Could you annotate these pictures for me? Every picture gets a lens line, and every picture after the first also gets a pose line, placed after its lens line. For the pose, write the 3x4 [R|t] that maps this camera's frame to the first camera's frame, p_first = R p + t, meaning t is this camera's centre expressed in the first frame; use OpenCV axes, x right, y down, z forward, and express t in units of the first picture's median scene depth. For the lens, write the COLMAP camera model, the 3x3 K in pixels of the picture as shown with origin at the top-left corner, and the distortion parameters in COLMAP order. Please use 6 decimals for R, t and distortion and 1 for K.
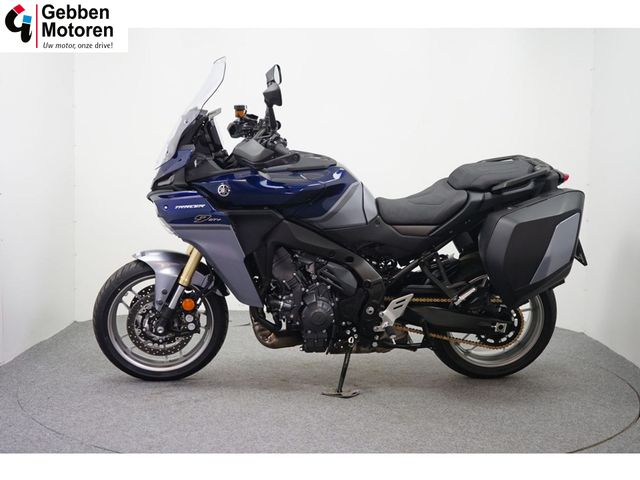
lens RADIAL K [[907.5, 0, 318.9], [0, 907.5, 240.6], [0, 0, 1]] dist [0.140789, 0.000000]
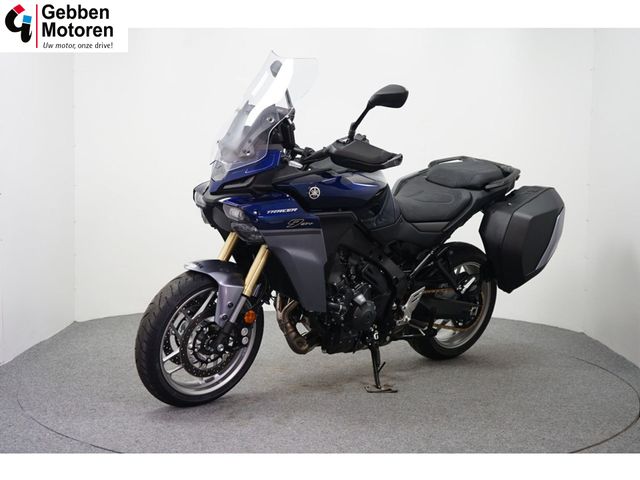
lens RADIAL K [[907.5, 0, 320.6], [0, 907.5, 238.9], [0, 0, 1]] dist [0.140789, 0.000000]
pose [[0.809432, -0.046276, 0.585387, -0.620569], [0.041082, 0.998910, 0.022160, -0.025935], [-0.585774, 0.006111, 0.810451, 0.209097]]
